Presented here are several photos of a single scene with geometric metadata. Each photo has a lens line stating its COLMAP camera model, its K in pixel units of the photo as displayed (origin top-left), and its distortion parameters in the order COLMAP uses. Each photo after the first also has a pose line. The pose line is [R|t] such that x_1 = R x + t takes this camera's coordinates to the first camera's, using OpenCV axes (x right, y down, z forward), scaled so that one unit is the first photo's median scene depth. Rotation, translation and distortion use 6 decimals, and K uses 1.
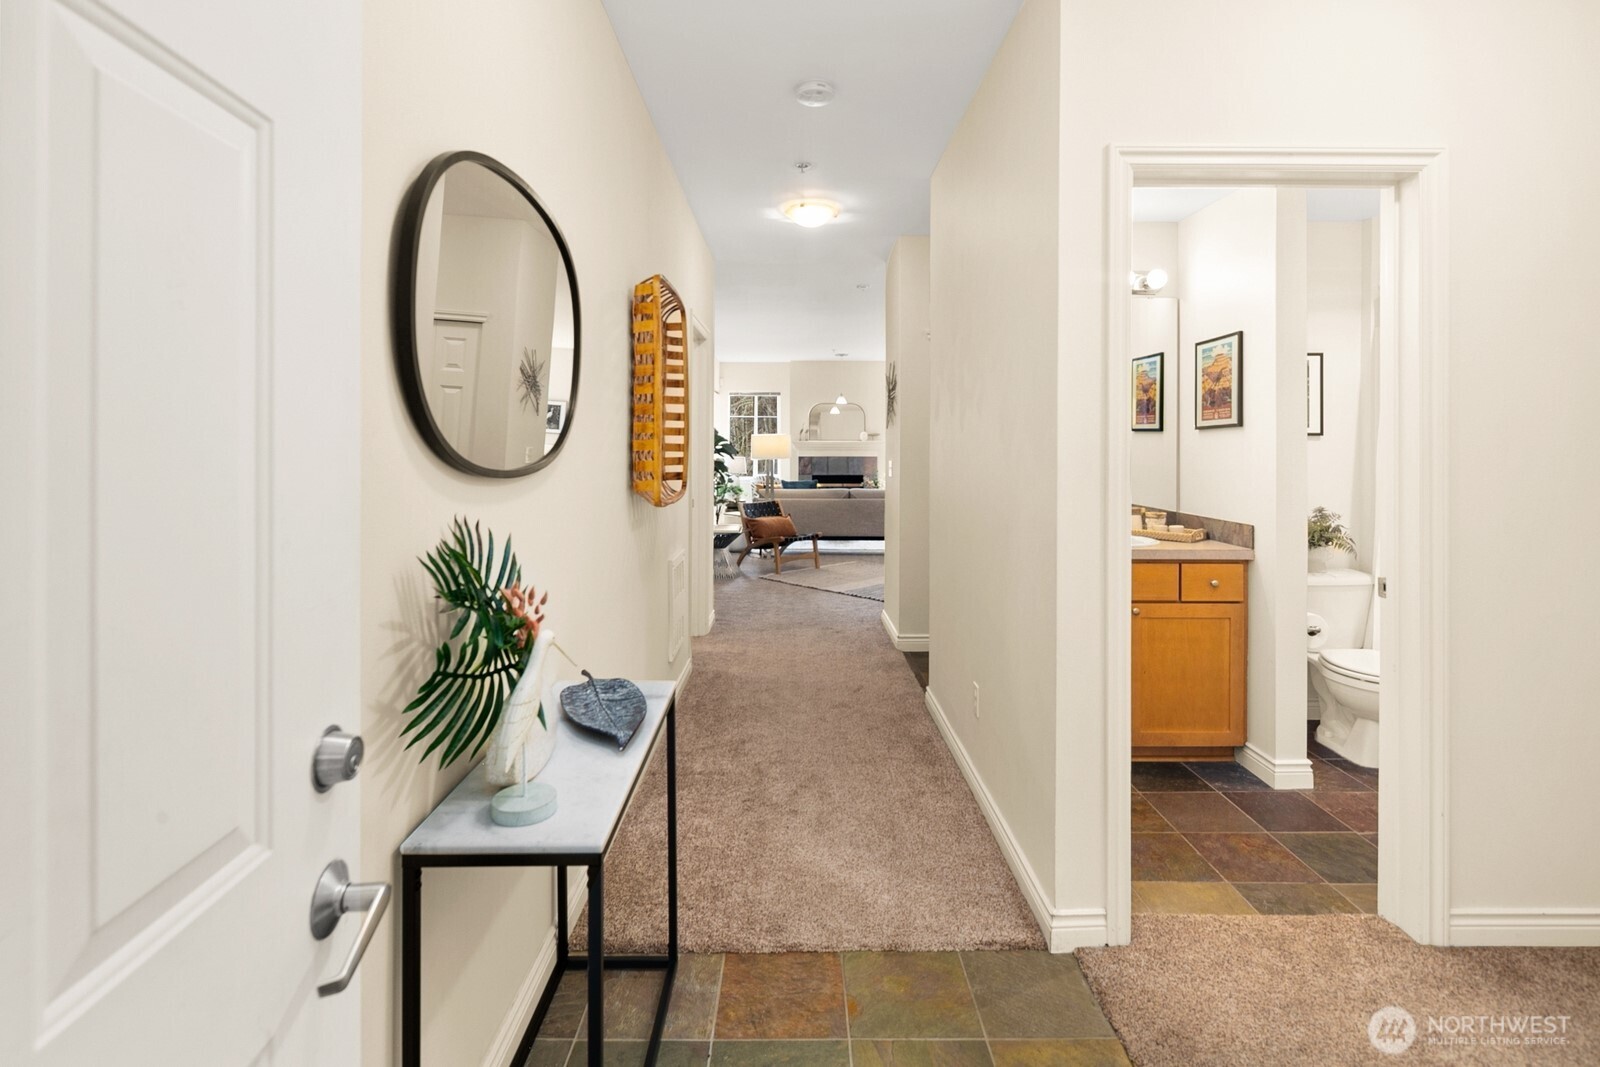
lens RADIAL K [[773.8, 0, 800.7], [0, 773.8, 412.3], [0, 0, 1]] dist [-0.000546, -0.000403]
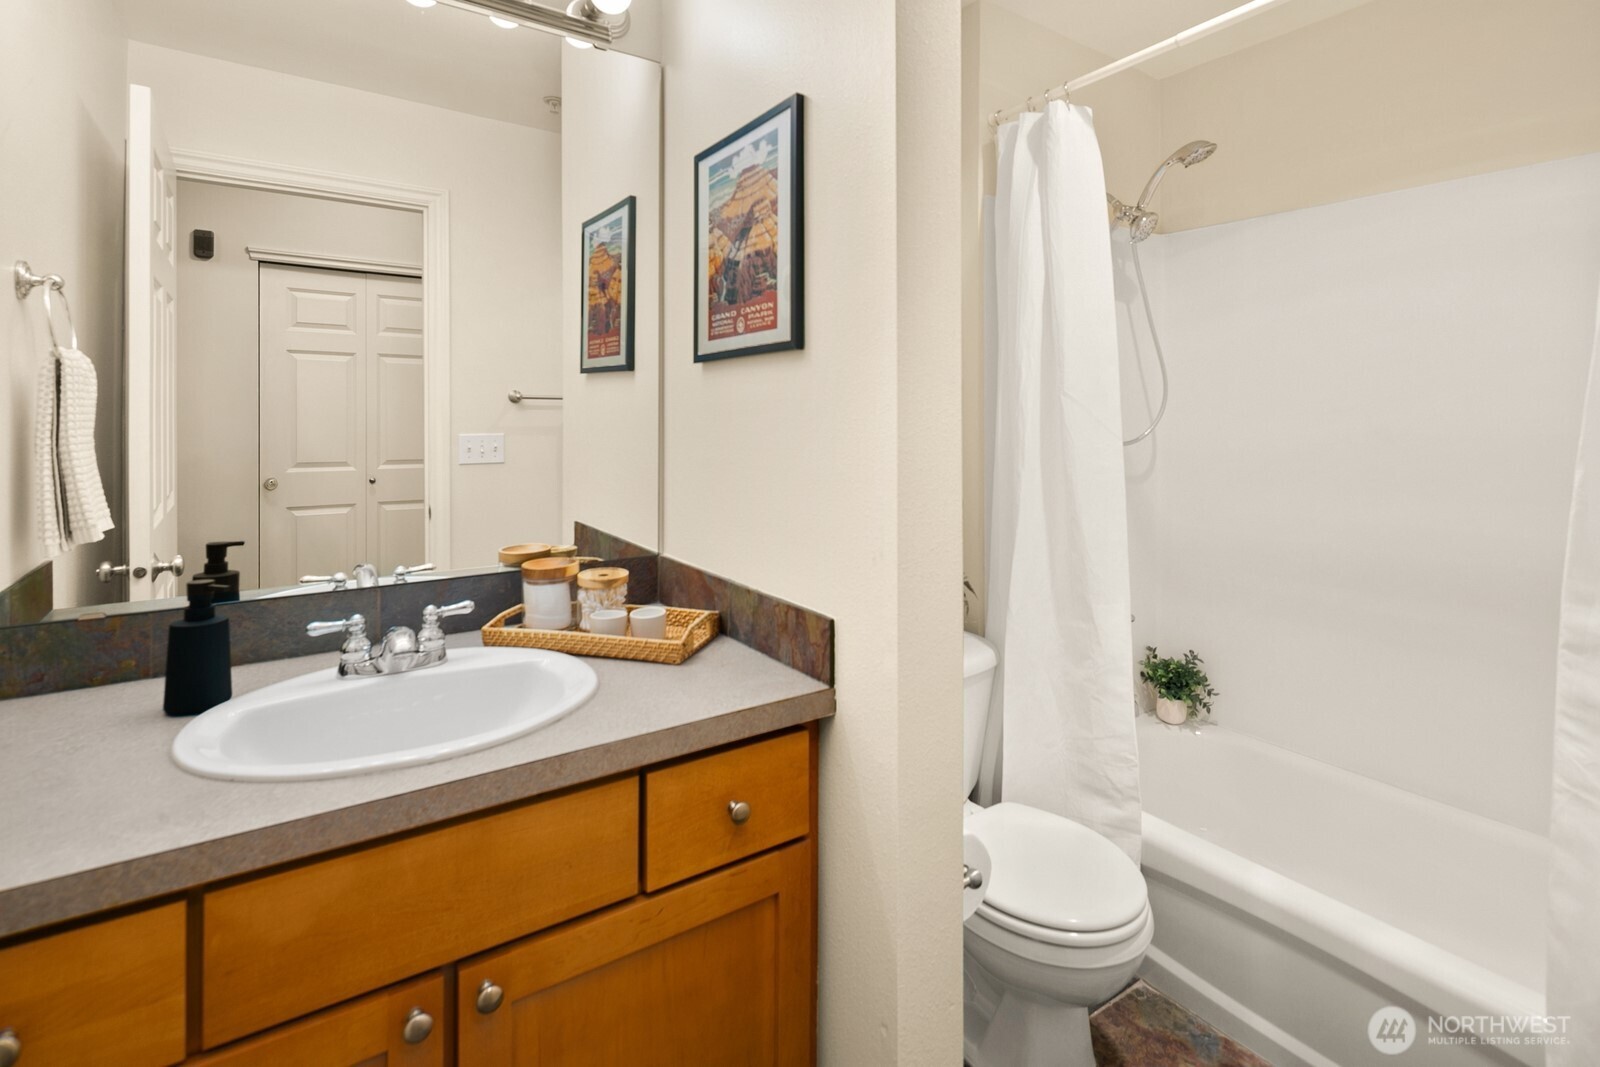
lens RADIAL K [[773.8, 0, 800.7], [0, 773.8, 412.3], [0, 0, 1]] dist [-0.000546, -0.000403]
pose [[0.835045, -0.023207, 0.549692, 0.342705], [-0.005986, 0.998668, 0.051256, 0.028289], [-0.550149, -0.046091, 0.833794, 0.647810]]
